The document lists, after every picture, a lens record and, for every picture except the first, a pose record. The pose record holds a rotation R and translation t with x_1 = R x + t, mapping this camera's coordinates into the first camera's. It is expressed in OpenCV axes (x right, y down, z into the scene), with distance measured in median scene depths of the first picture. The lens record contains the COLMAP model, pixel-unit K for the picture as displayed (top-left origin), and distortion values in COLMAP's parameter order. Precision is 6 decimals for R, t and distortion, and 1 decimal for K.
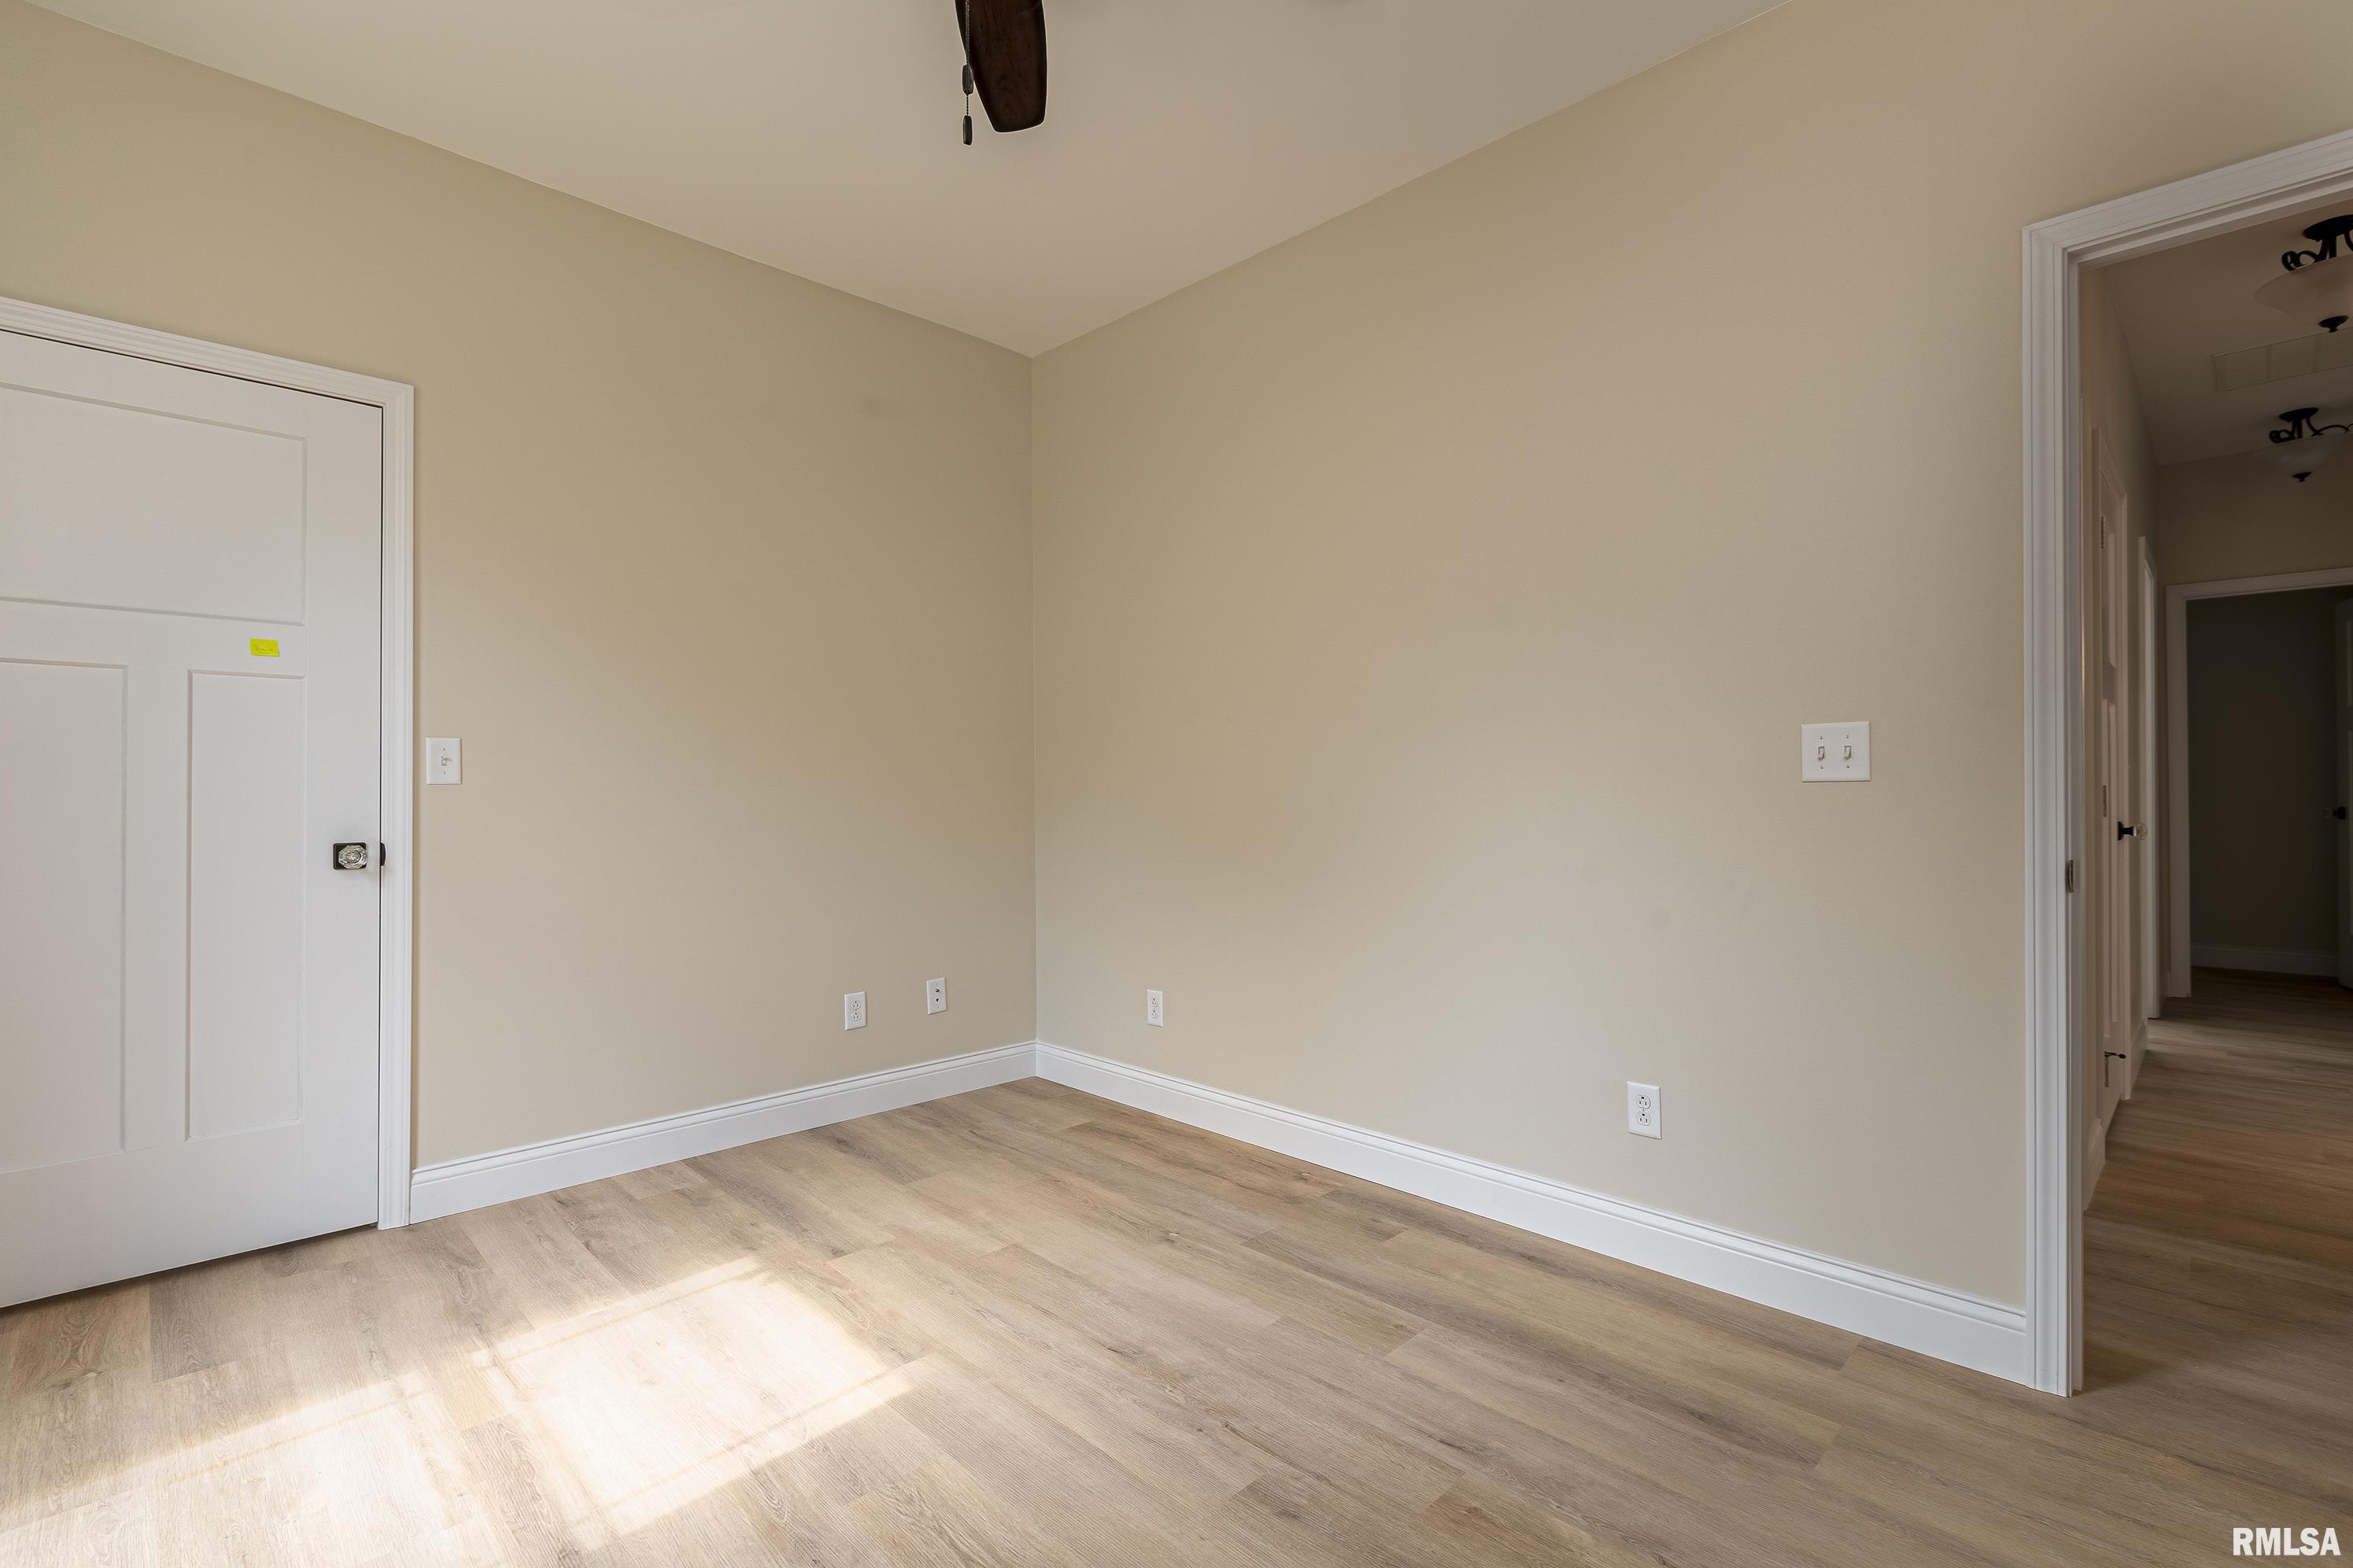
lens RADIAL K [[1075.6, 0, 1178.2], [0, 1075.6, 783.5], [0, 0, 1]] dist [-0.003237, 0.000134]
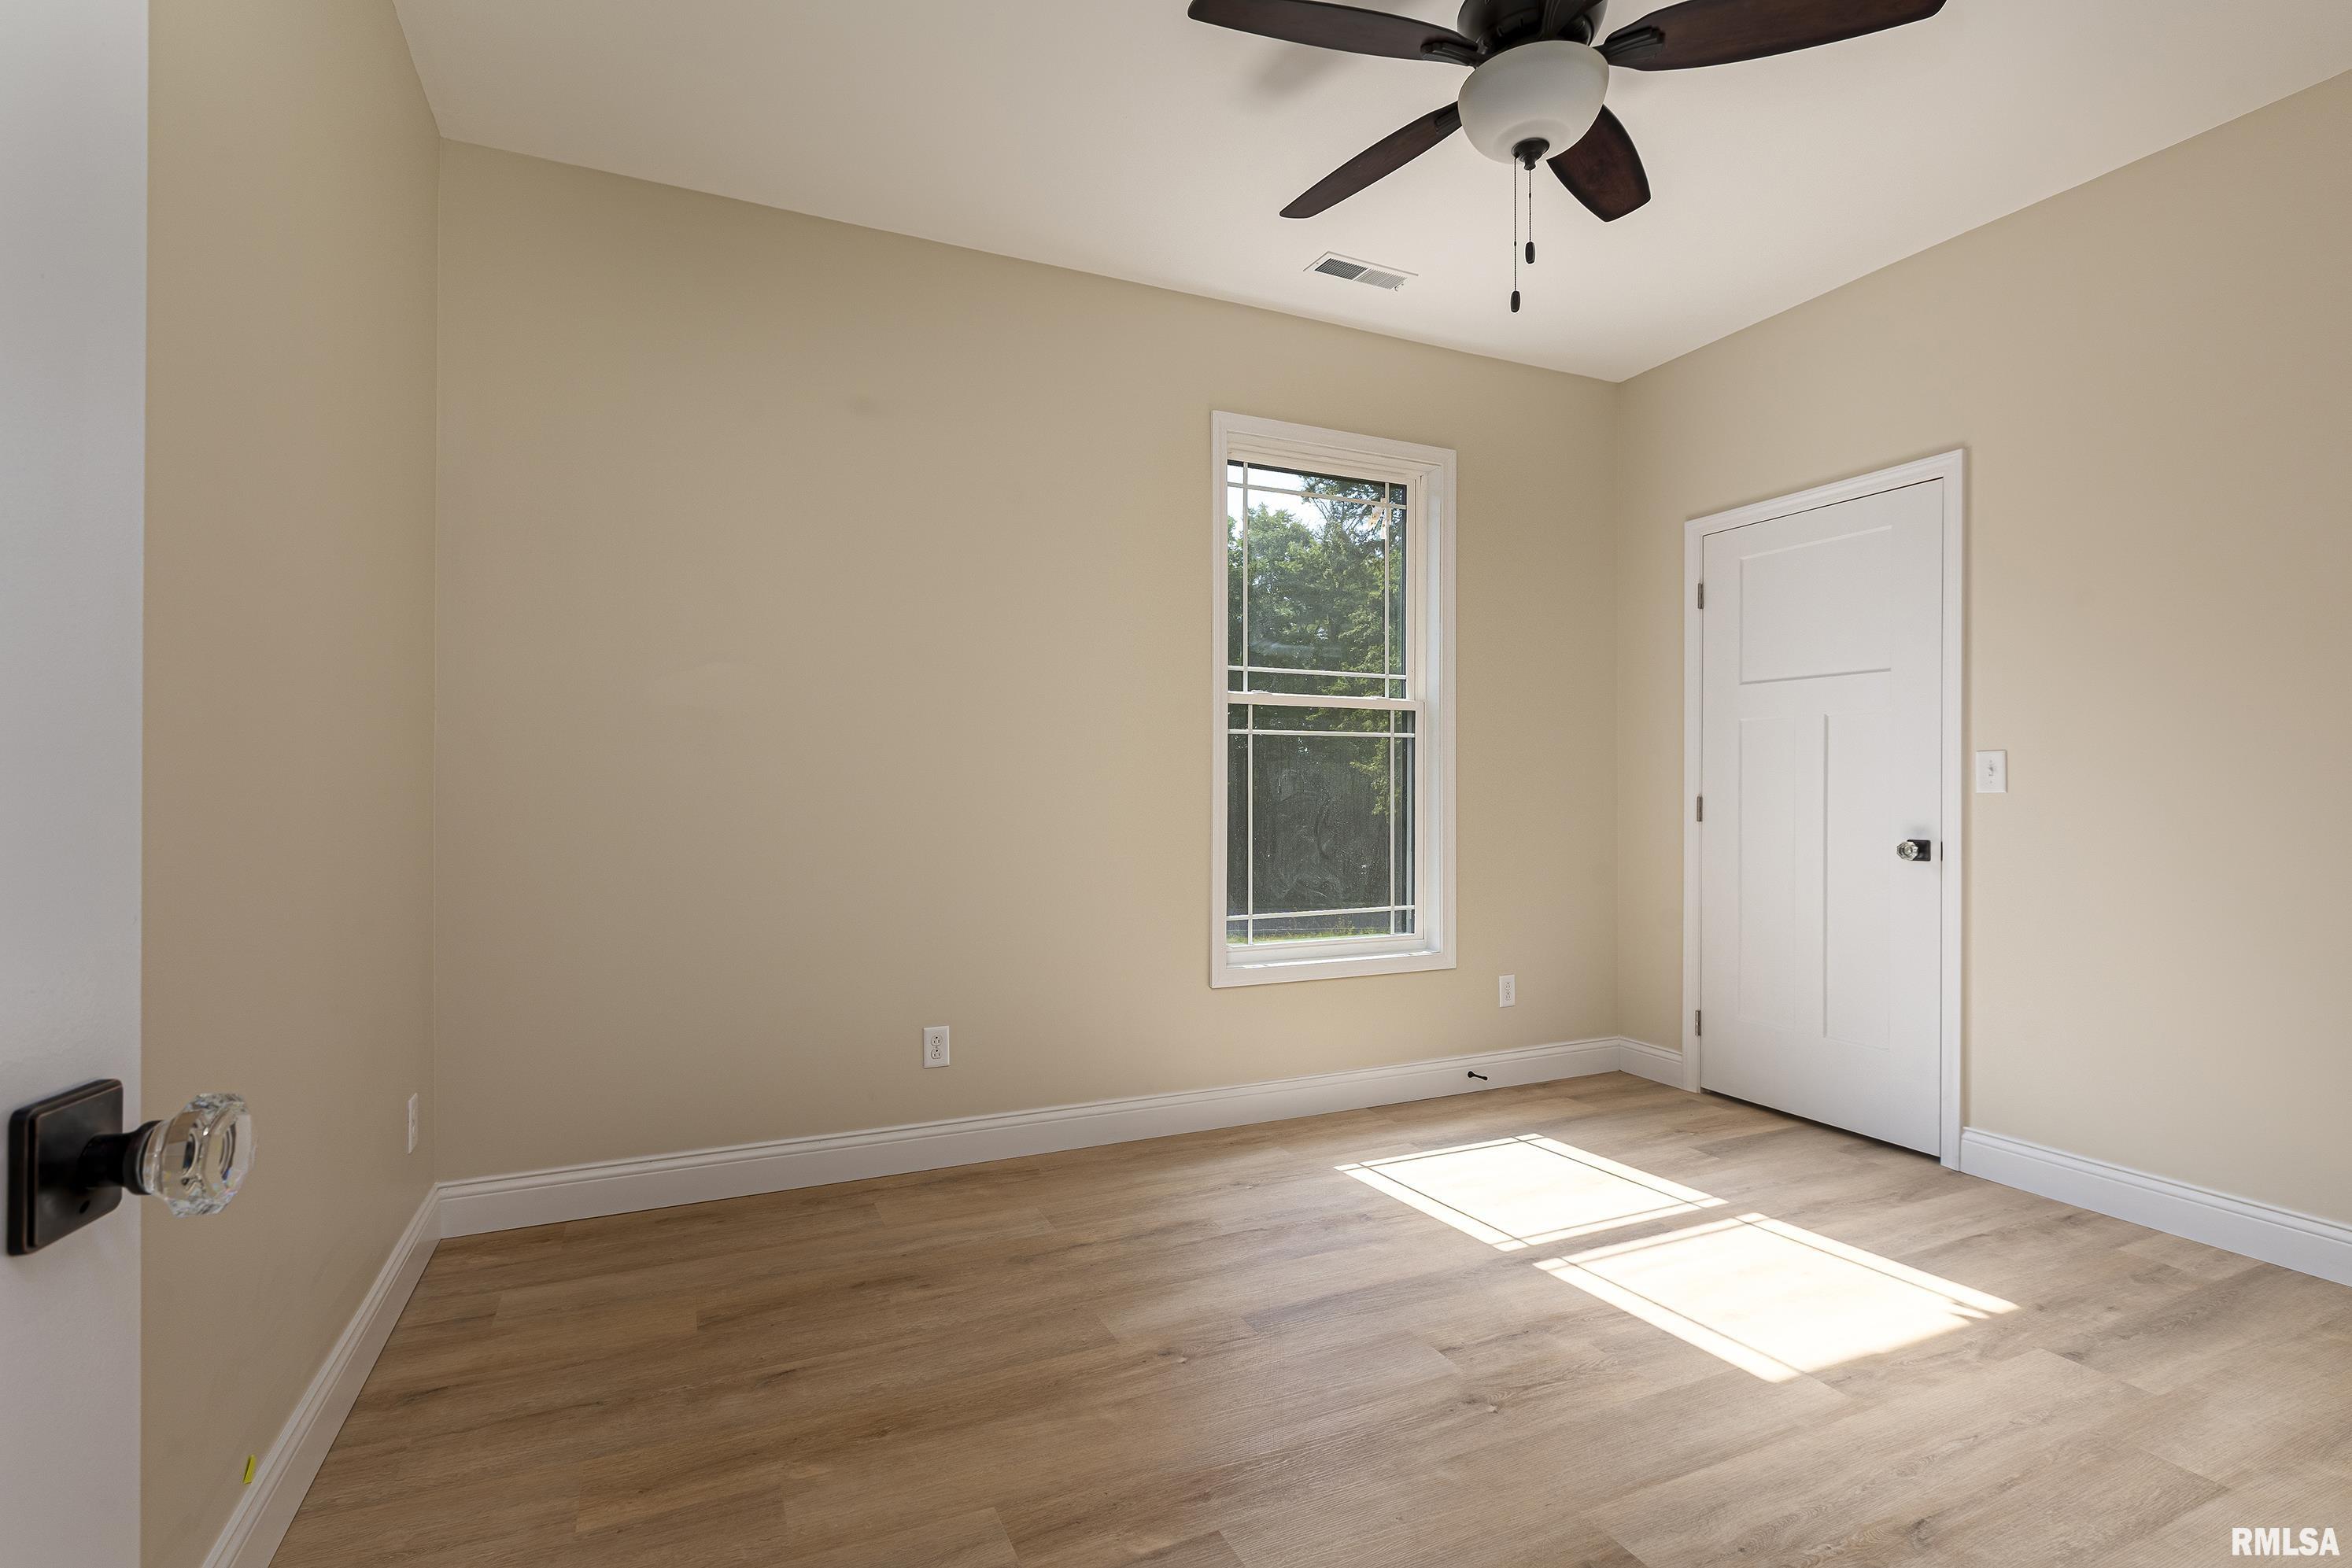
lens RADIAL K [[1147.8, 0, 1169.7], [0, 1147.8, 782.1], [0, 0, 1]] dist [-0.017739, 0.000133]
pose [[-0.359589, -0.003541, -0.933104, 0.778720], [0.000475, 0.999992, -0.003978, -0.007125], [0.933111, -0.001873, -0.359584, 0.676889]]
